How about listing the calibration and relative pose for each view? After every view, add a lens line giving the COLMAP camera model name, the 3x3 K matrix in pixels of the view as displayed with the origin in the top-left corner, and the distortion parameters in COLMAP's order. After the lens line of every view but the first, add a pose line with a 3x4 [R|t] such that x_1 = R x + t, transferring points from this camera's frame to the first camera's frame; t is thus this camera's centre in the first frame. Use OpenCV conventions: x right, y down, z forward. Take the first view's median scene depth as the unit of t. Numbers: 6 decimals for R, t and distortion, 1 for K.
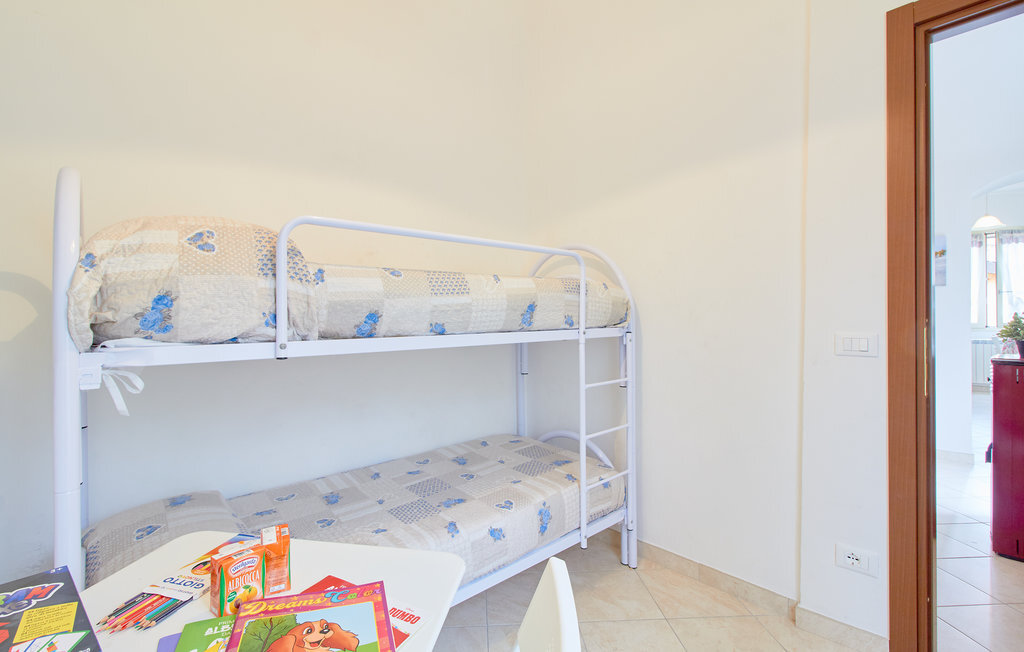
lens RADIAL K [[486.1, 0, 508.4], [0, 486.1, 314.3], [0, 0, 1]] dist [0.021898, -0.000096]
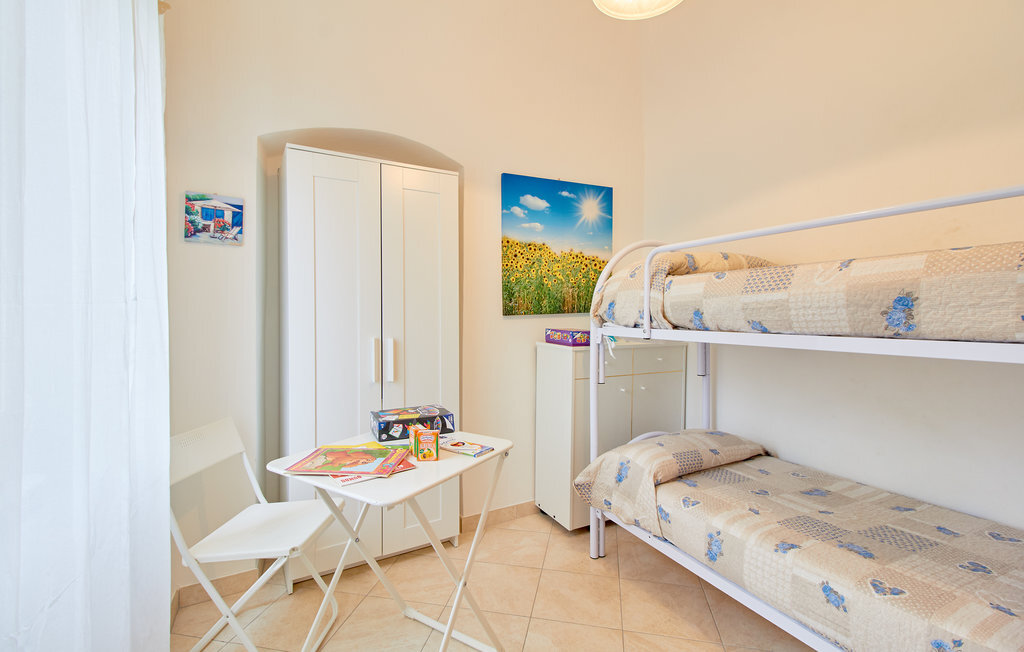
lens RADIAL K [[453.6, 0, 510.3], [0, 453.6, 322.9], [0, 0, 1]] dist [0.019418, -0.000030]
pose [[-0.260722, 0.021010, -0.965185, 0.768992], [-0.007557, 0.999688, 0.023802, 0.003364], [0.965384, 0.013500, -0.260482, 0.662741]]
